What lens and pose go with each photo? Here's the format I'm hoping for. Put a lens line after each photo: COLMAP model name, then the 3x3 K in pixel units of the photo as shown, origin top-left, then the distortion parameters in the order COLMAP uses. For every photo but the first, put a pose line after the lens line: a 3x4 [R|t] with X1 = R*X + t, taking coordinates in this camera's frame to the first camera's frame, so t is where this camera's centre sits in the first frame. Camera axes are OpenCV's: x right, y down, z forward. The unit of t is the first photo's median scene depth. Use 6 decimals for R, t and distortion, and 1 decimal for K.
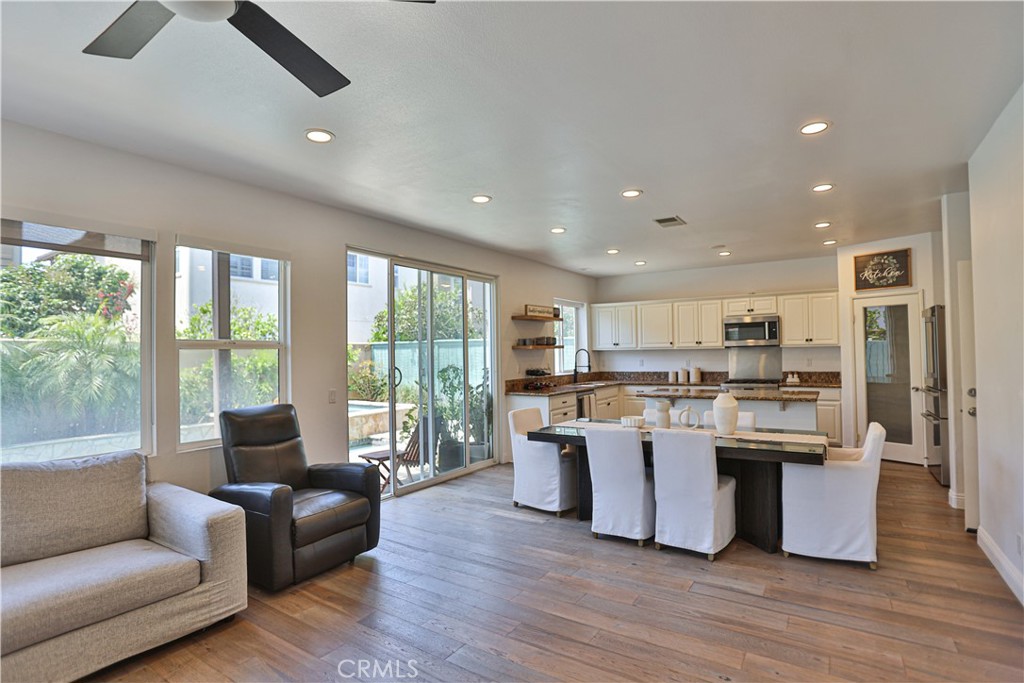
lens RADIAL K [[515.4, 0, 506.9], [0, 515.4, 343.3], [0, 0, 1]] dist [-0.062613, 0.023189]
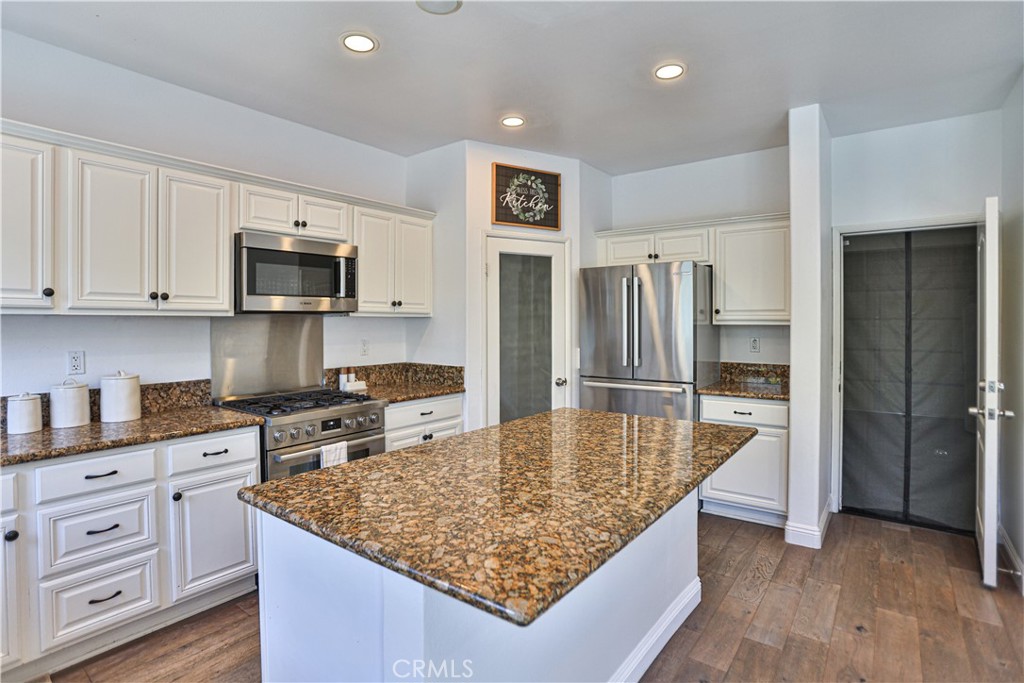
lens RADIAL K [[515.4, 0, 492.7], [0, 515.4, 324.0], [0, 0, 1]] dist [-0.062613, 0.023189]
pose [[0.087690, 0.010231, 0.996095, 0.097647], [-0.019091, 0.999781, -0.008588, 0.017077], [-0.995965, -0.018264, 0.087866, 0.895947]]
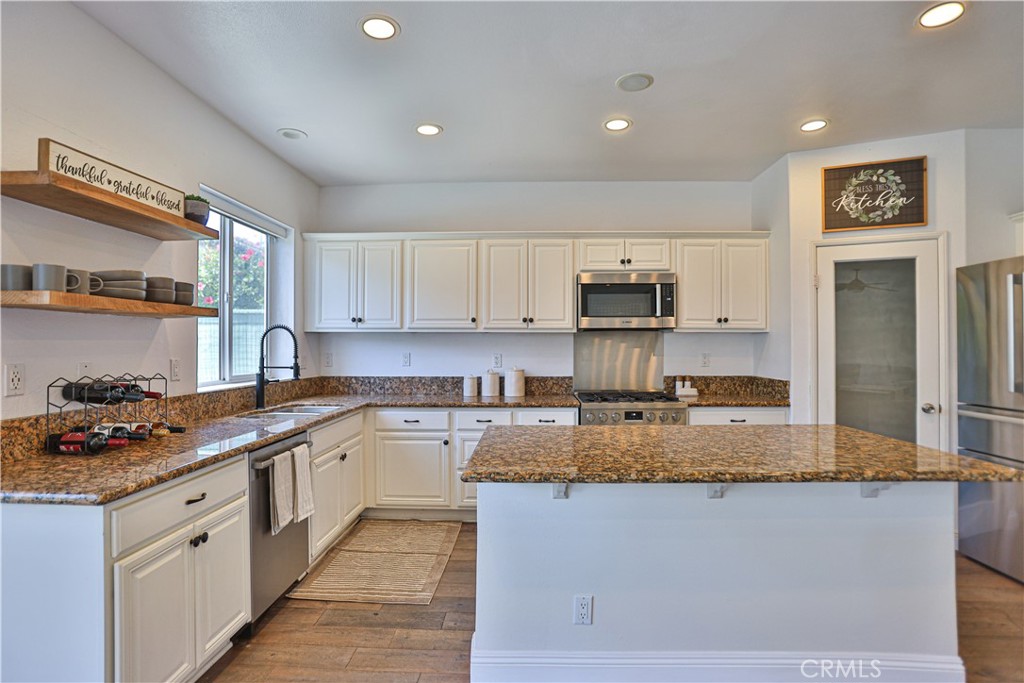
lens RADIAL K [[515.4, 0, 515.4], [0, 515.4, 341.3], [0, 0, 1]] dist [-0.062613, 0.023189]
pose [[0.849993, 0.021305, 0.526362, 0.112597], [-0.024346, 0.999703, -0.001149, 0.023968], [-0.526230, -0.011839, 0.850260, 0.669016]]
